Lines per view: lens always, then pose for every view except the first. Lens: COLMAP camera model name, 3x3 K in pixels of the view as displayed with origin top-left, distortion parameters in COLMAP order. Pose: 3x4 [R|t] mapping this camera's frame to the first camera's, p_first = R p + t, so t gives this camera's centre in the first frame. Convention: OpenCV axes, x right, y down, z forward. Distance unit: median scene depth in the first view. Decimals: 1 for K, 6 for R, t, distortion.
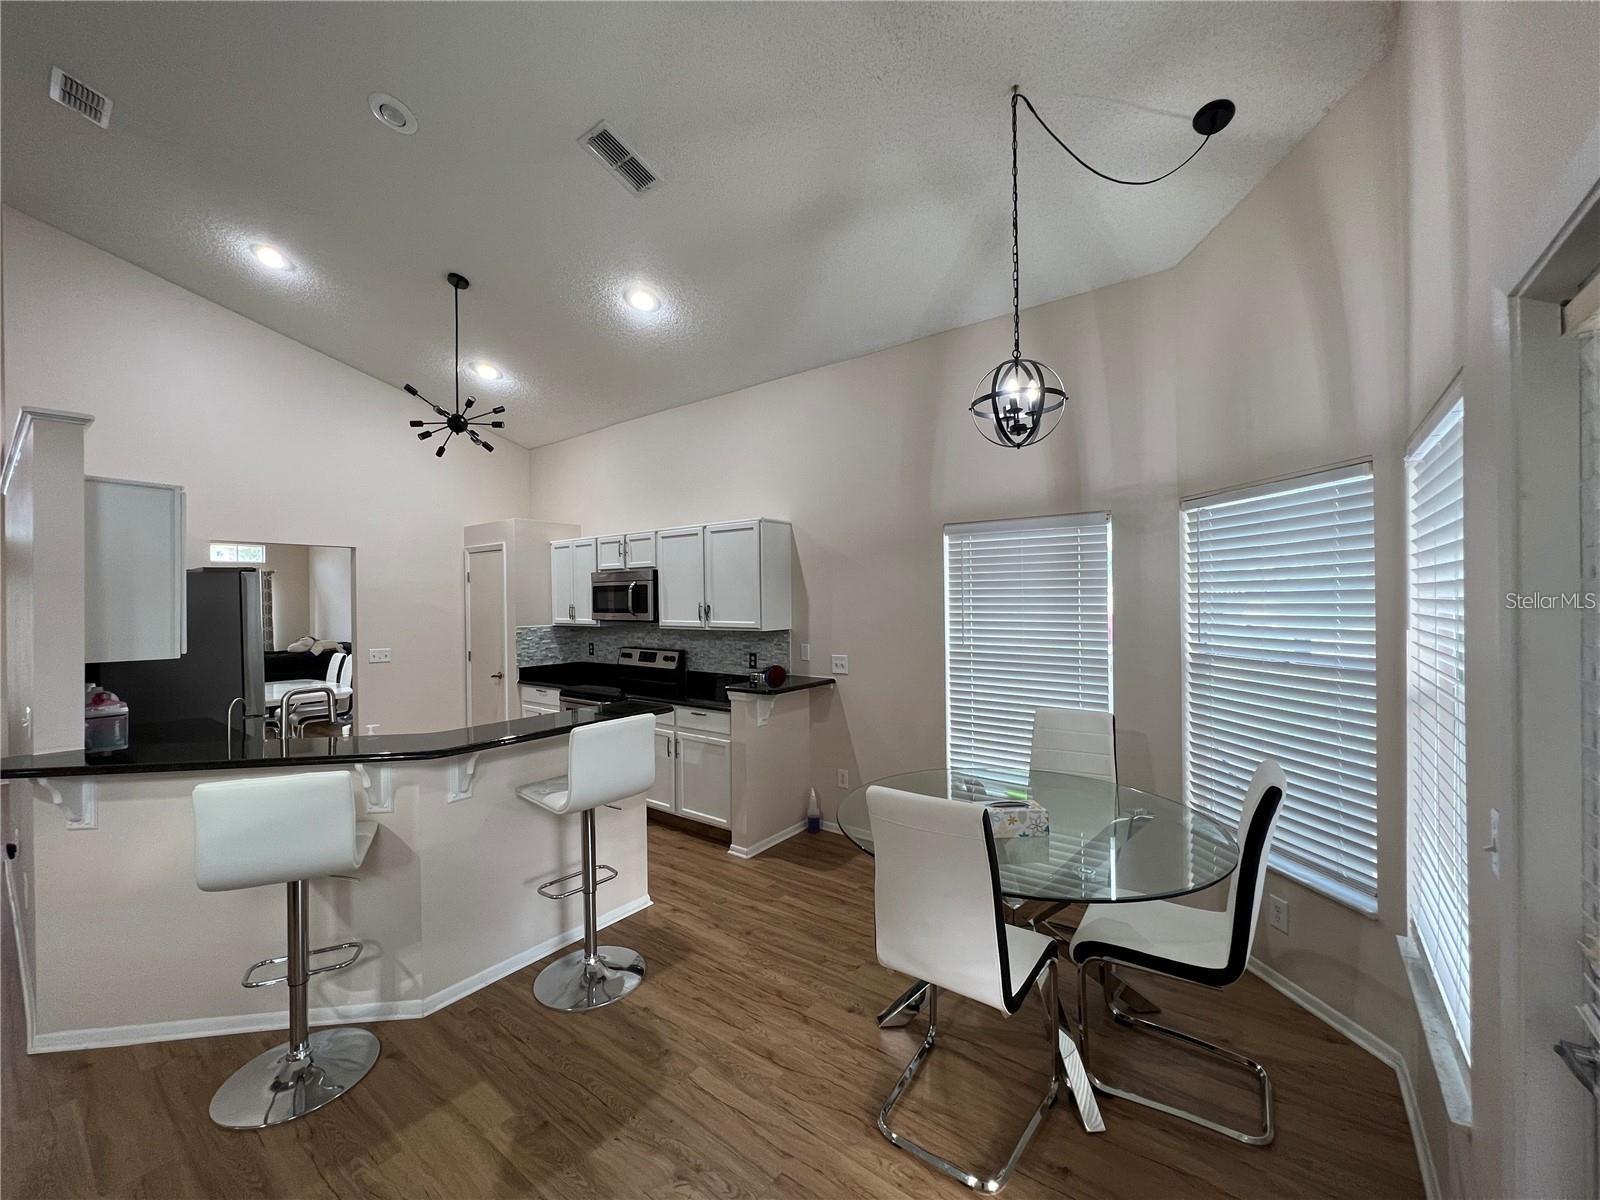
lens RADIAL K [[639.8, 0, 798.8], [0, 639.8, 599.6], [0, 0, 1]] dist [-0.001626, 0.000373]
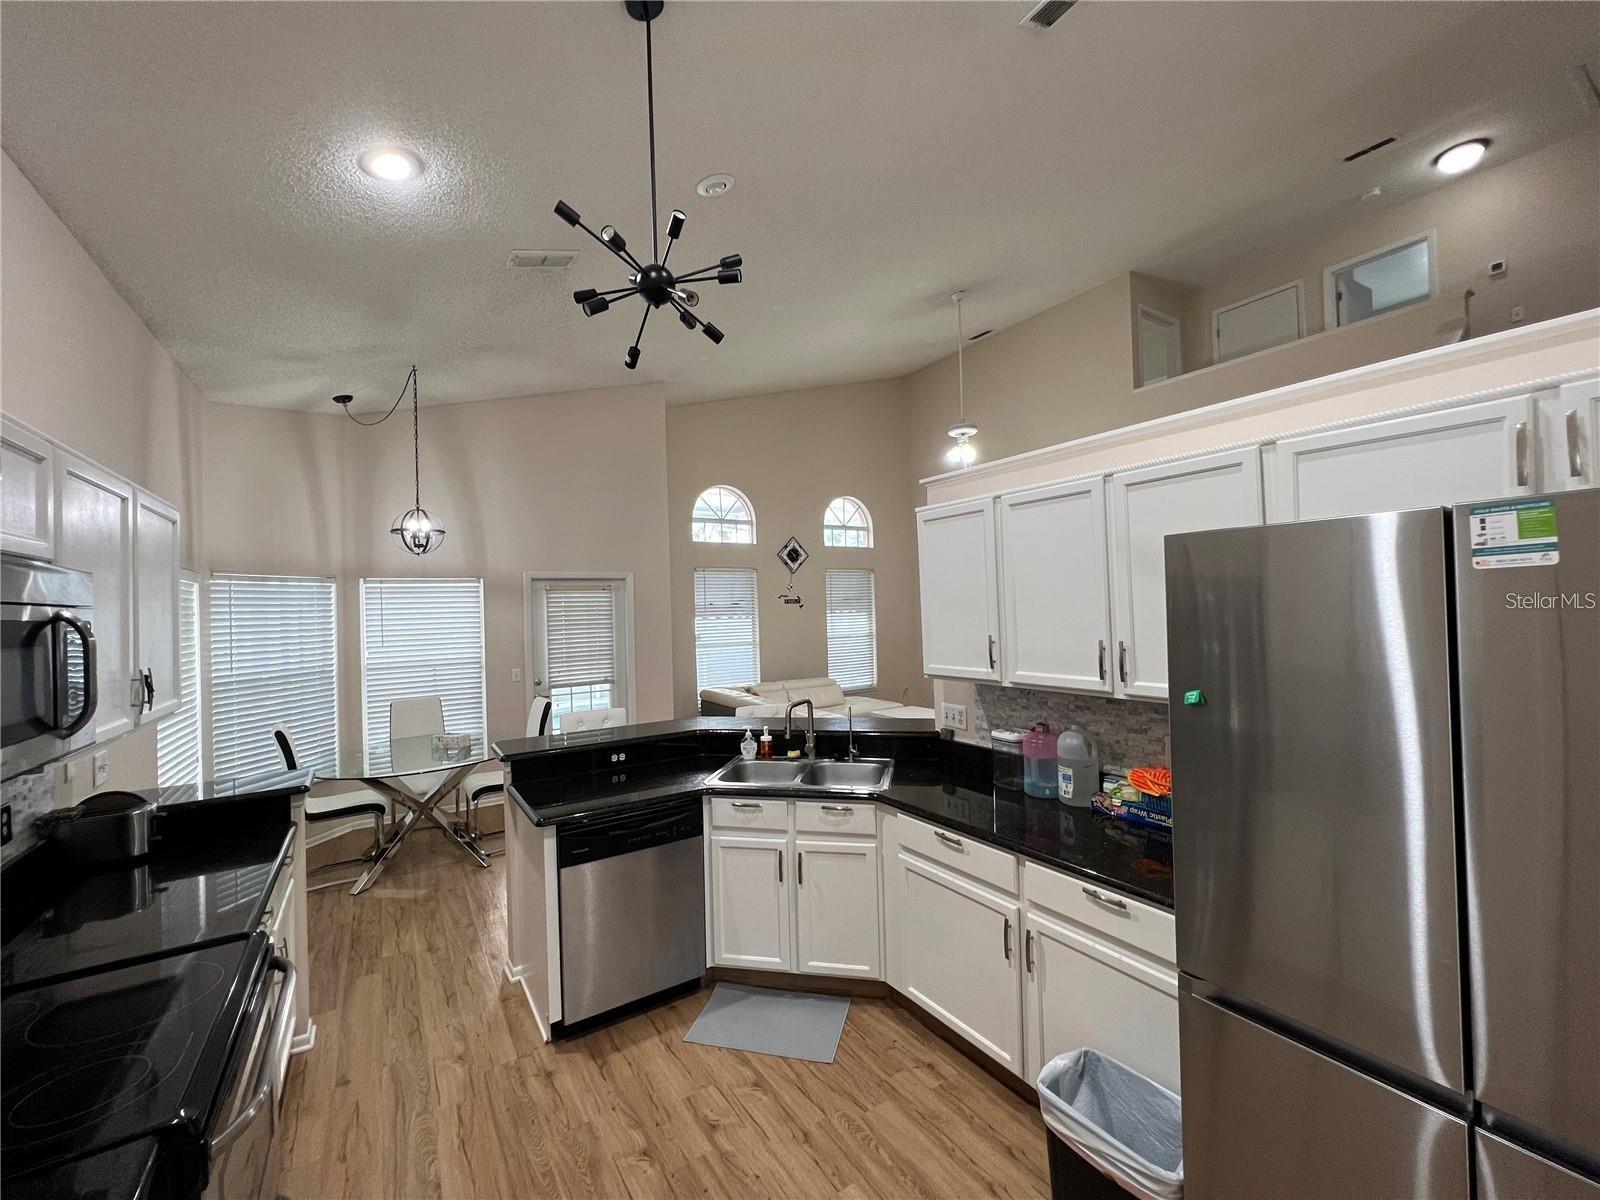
lens RADIAL K [[639.8, 0, 798.8], [0, 639.8, 599.6], [0, 0, 1]] dist [-0.001626, 0.000373]
pose [[-0.941351, 0.040589, 0.334978, -0.665101], [0.037313, 0.999172, -0.016212, -0.018371], [-0.335359, -0.002762, -0.942086, 1.197229]]
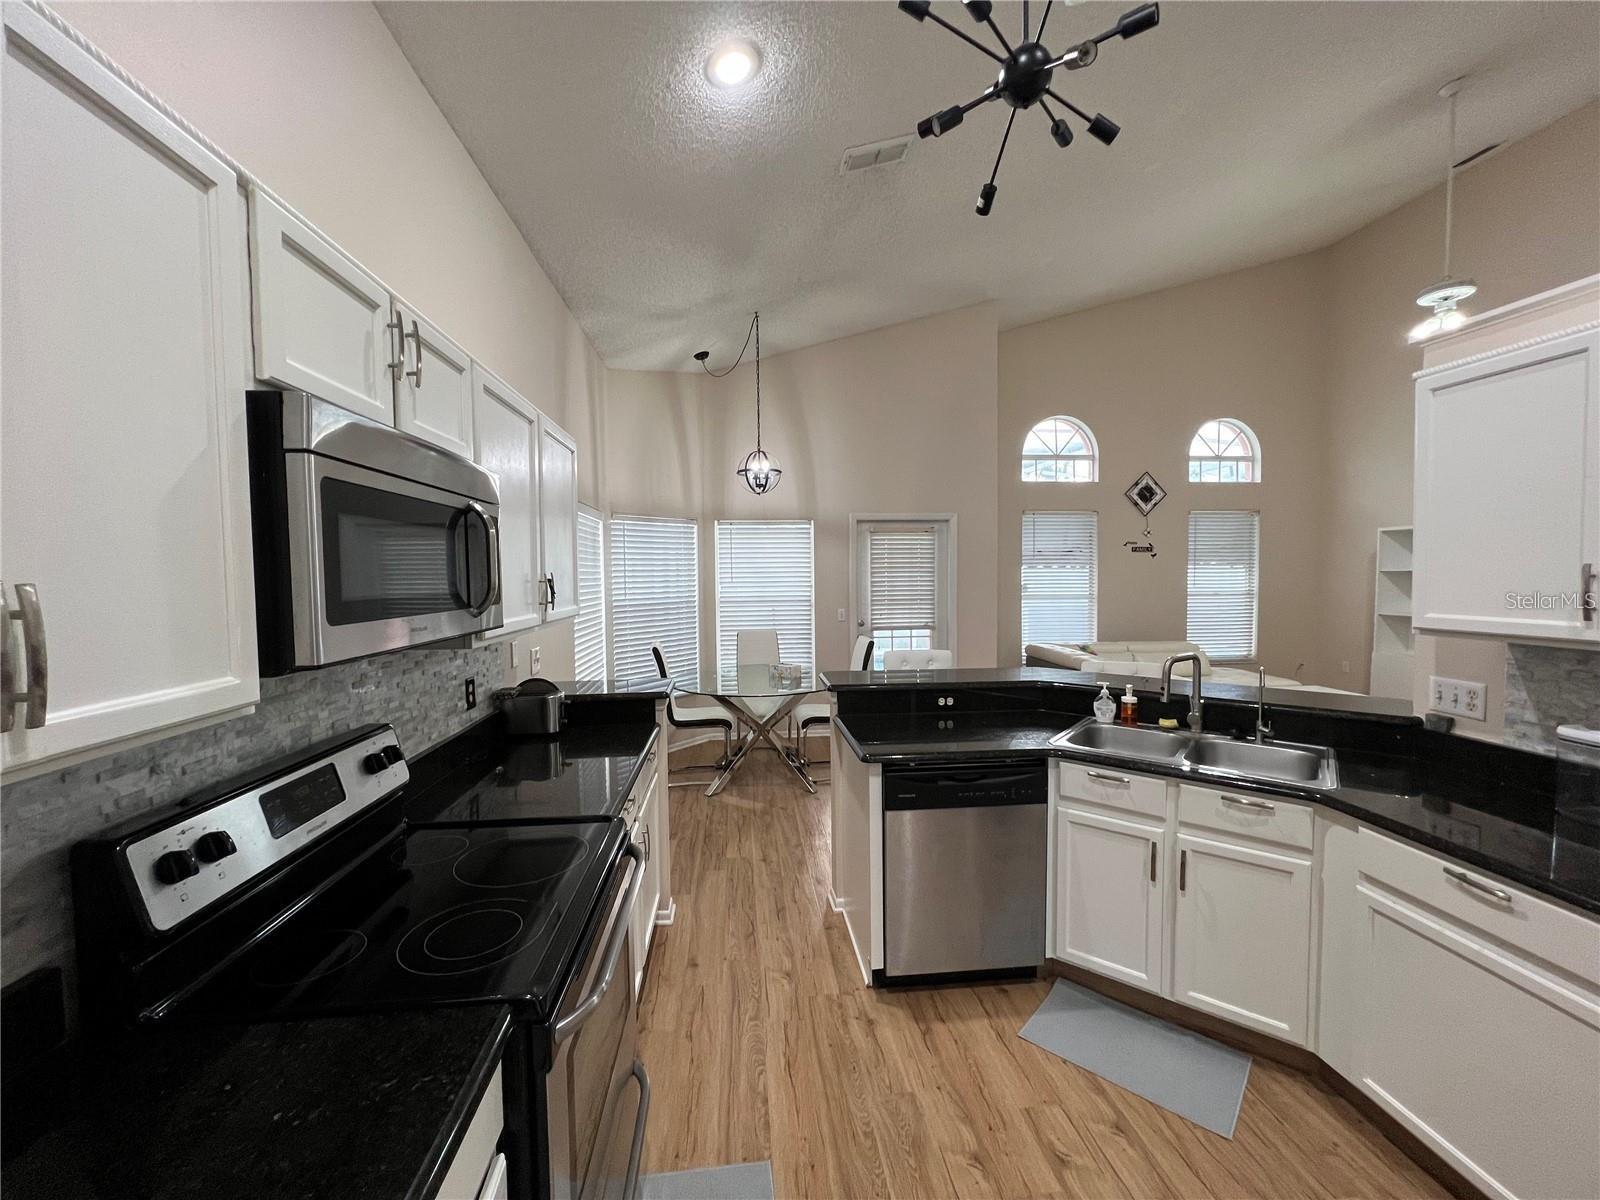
lens RADIAL K [[639.8, 0, 798.8], [0, 639.8, 599.6], [0, 0, 1]] dist [-0.001626, 0.000373]
pose [[-0.679580, -0.016560, 0.733414, -0.604237], [0.015804, 0.999183, 0.037205, 0.007699], [-0.733431, 0.036874, -0.678763, 1.138581]]
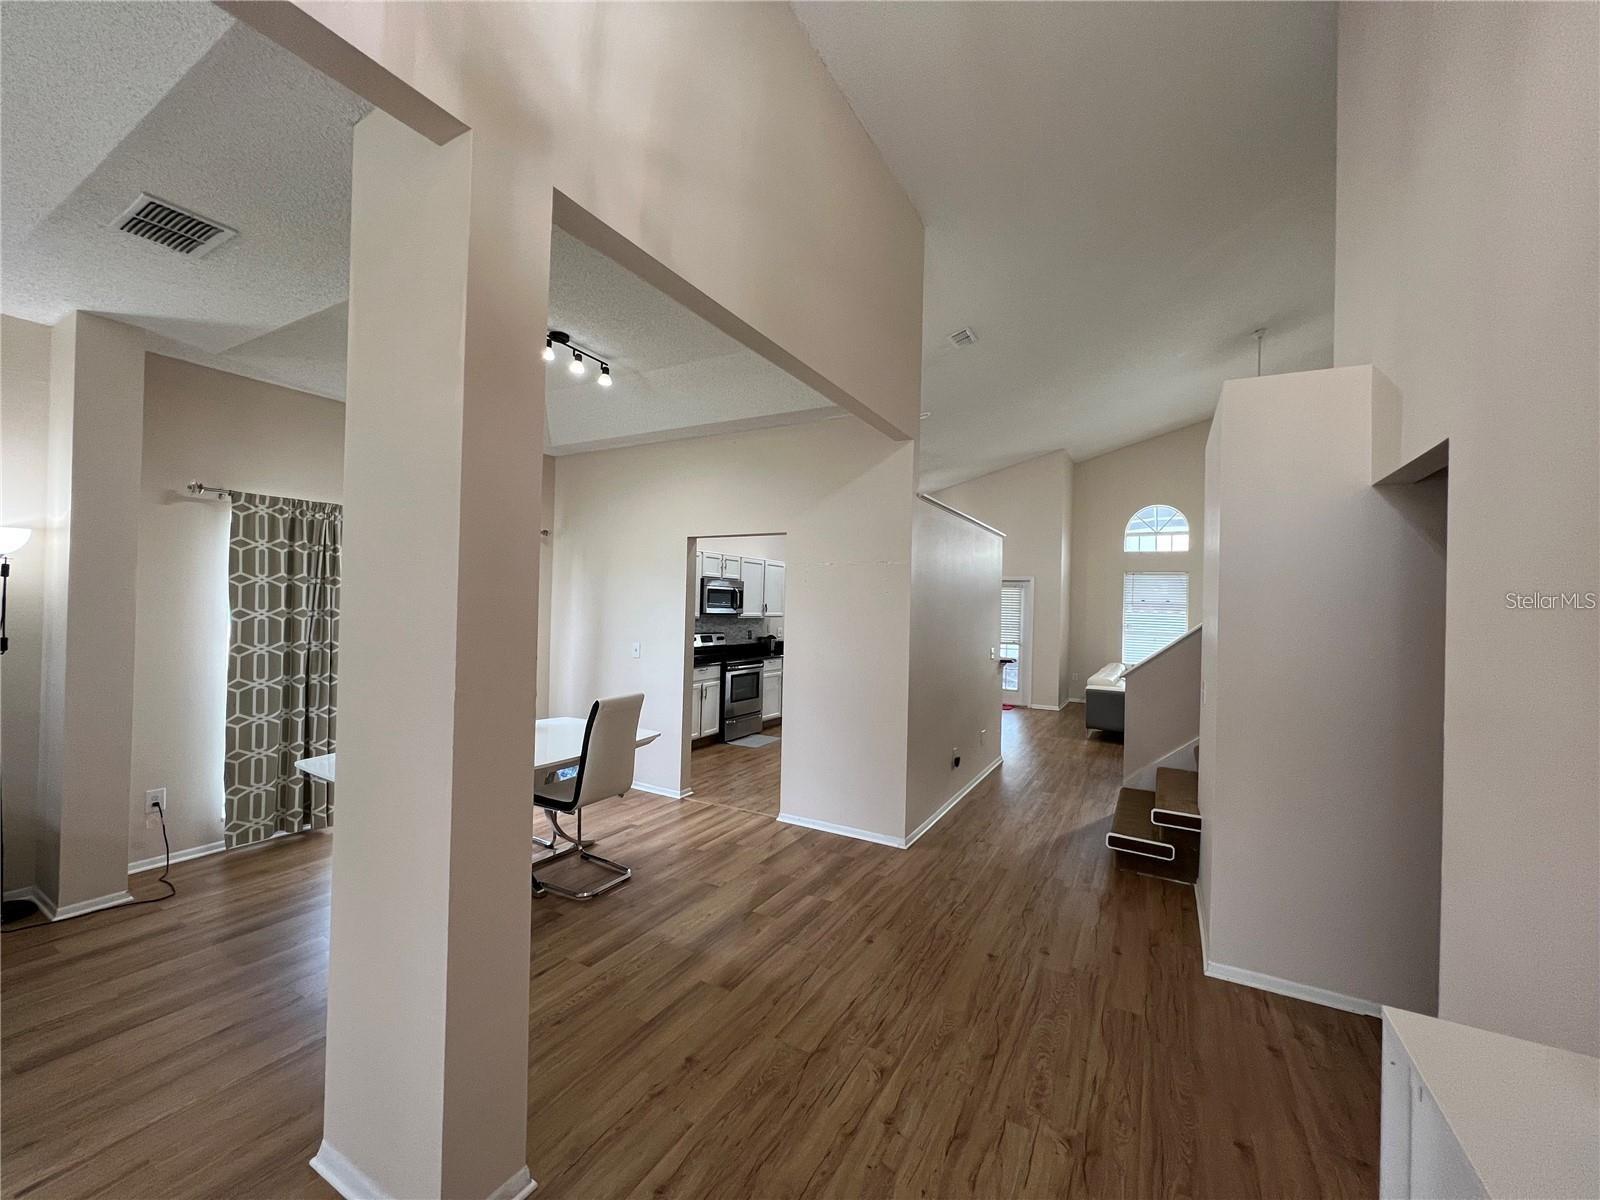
lens RADIAL K [[639.8, 0, 798.8], [0, 639.8, 599.6], [0, 0, 1]] dist [-0.001626, 0.000373]
pose [[-0.139009, 0.014477, 0.990185, -1.872949], [-0.024973, 0.999524, -0.018120, 0.024613], [-0.989976, -0.027247, -0.138581, 1.108158]]
